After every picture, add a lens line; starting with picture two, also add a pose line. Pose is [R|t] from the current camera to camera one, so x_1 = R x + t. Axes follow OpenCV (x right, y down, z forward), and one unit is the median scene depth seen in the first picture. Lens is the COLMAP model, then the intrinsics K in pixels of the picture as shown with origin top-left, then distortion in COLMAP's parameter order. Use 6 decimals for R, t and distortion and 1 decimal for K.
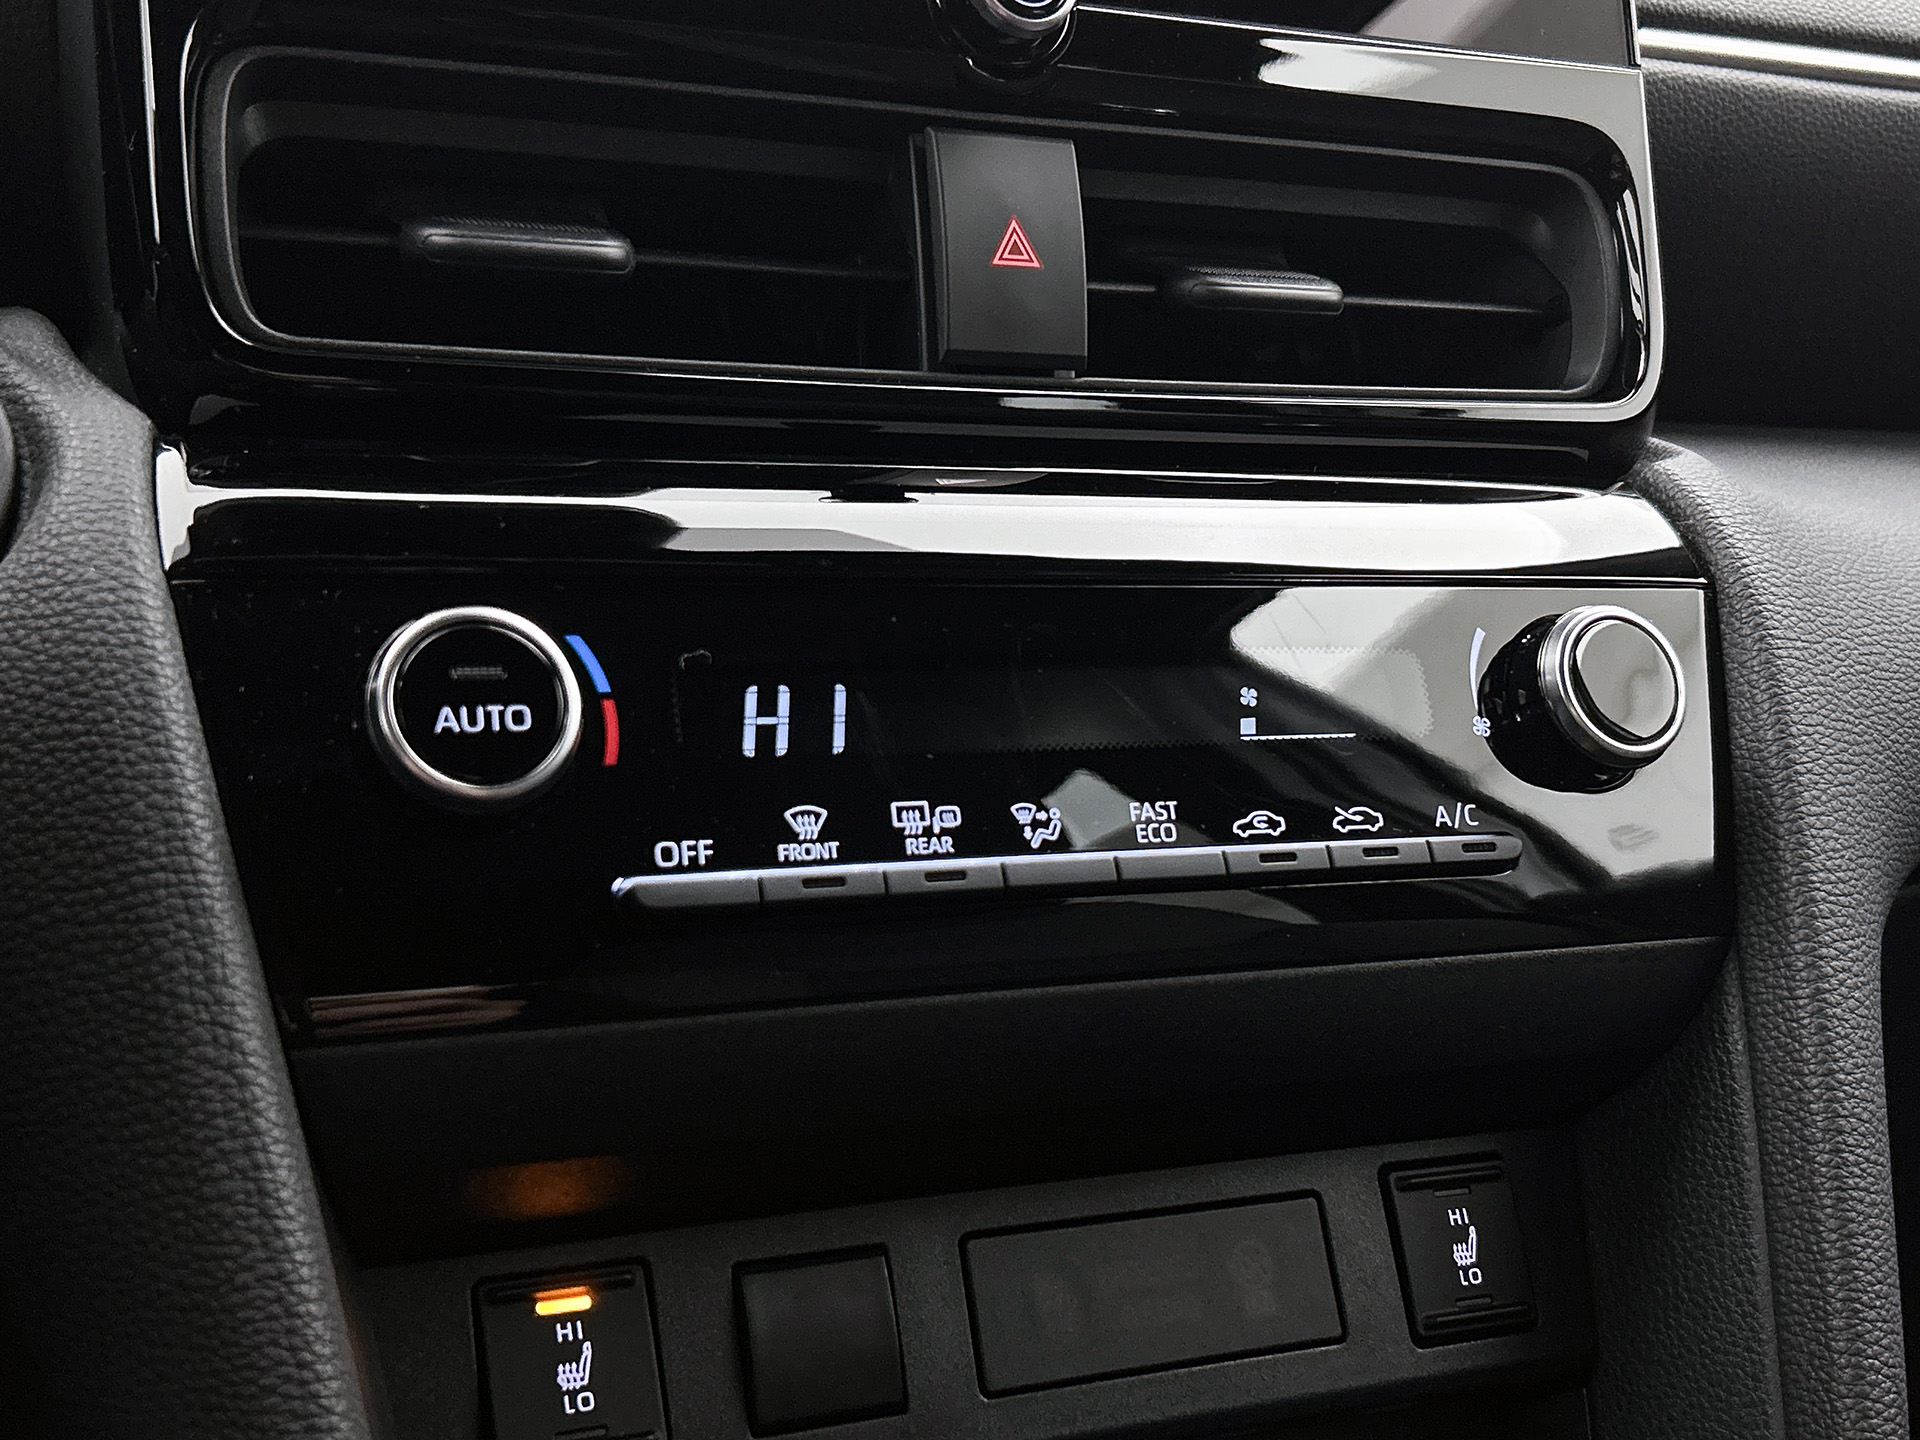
lens RADIAL K [[2343.8, 0, 1018.7], [0, 2343.8, 718.7], [0, 0, 1]] dist [0.063191, 0.000000]
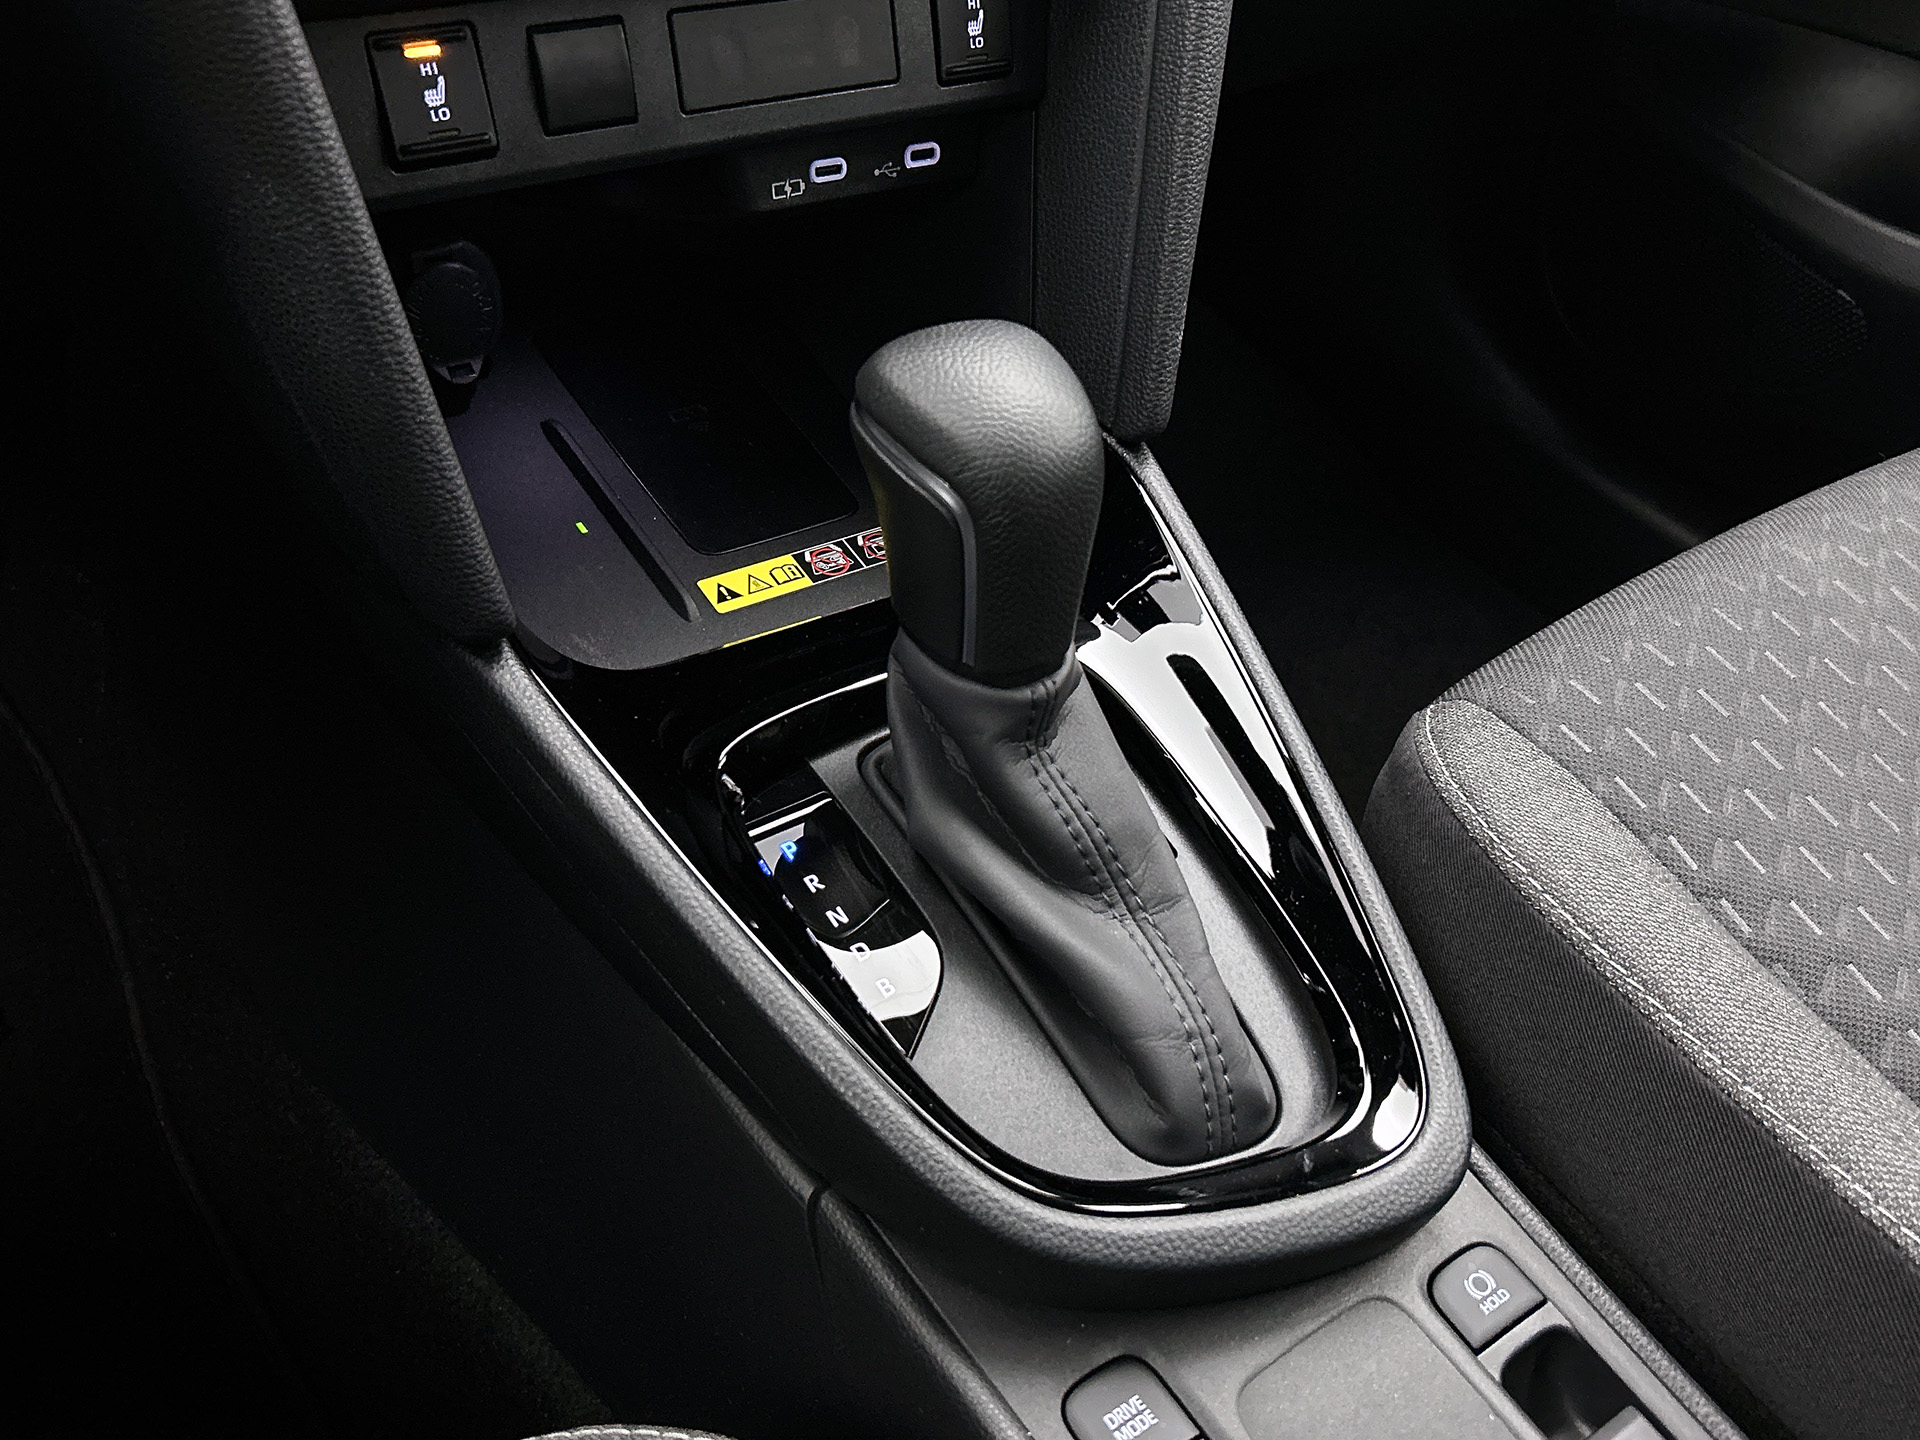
lens RADIAL K [[1764.1, 0, 979.2], [0, 1764.1, 747.7], [0, 0, 1]] dist [-0.006128, 0.000000]
pose [[0.973824, -0.032917, 0.224908, -0.110653], [-0.118625, 0.770428, 0.626393, -0.173689], [-0.193894, -0.636676, 0.746357, -0.245515]]
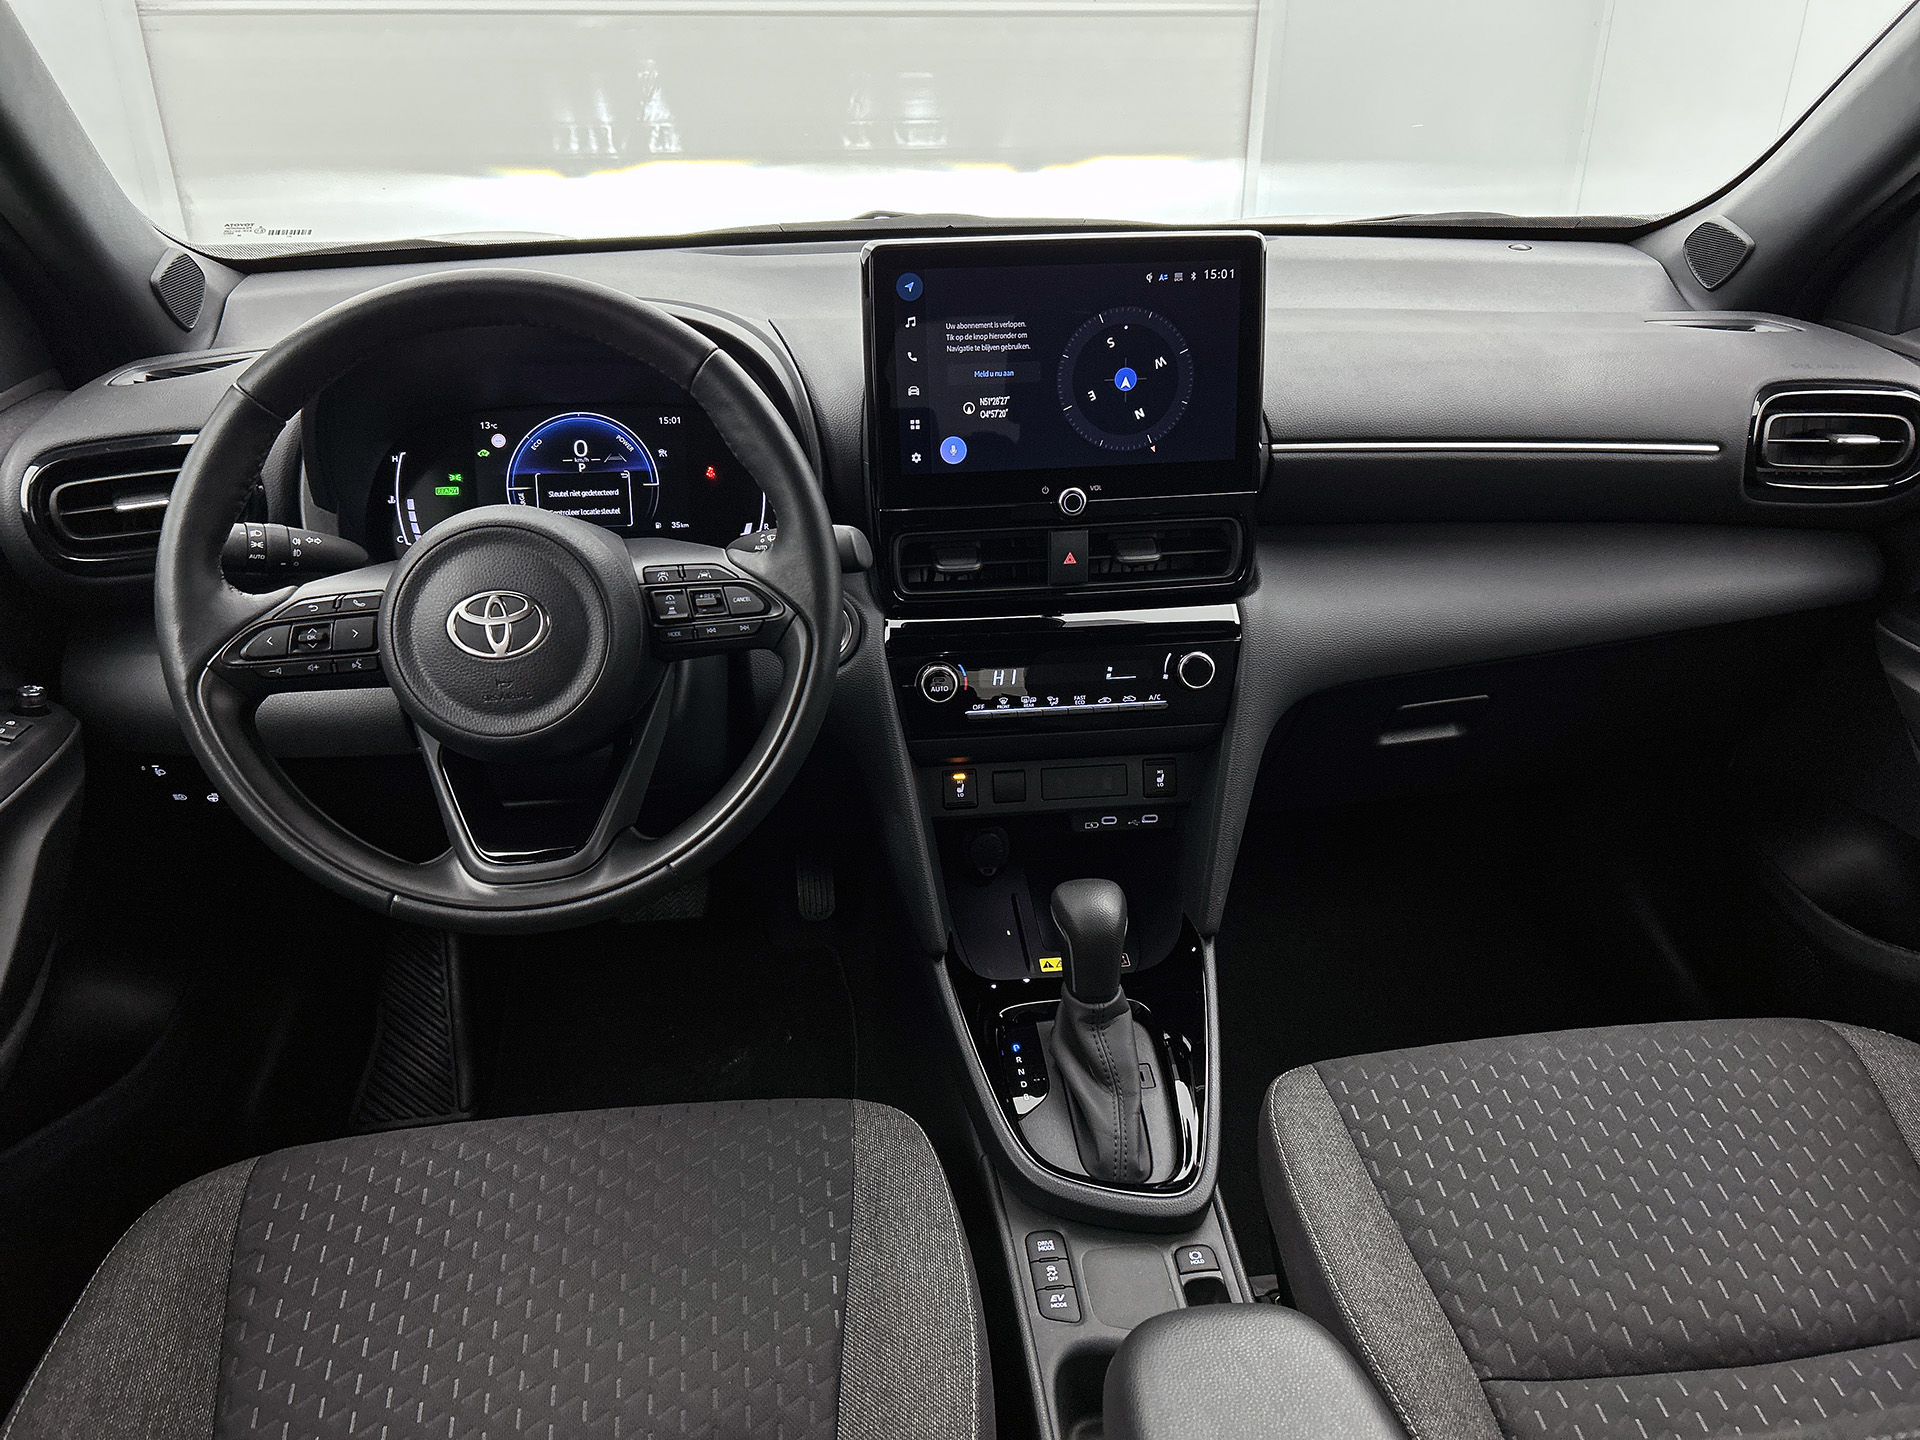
lens RADIAL K [[1499.3, 0, 972.2], [0, 1499.3, 747.3], [0, 0, 1]] dist [0.059848, -0.075729]
pose [[0.950224, 0.141606, -0.277529, 0.747056], [-0.016221, 0.912025, 0.409814, -1.172023], [0.311146, -0.384914, 0.868925, -1.849431]]
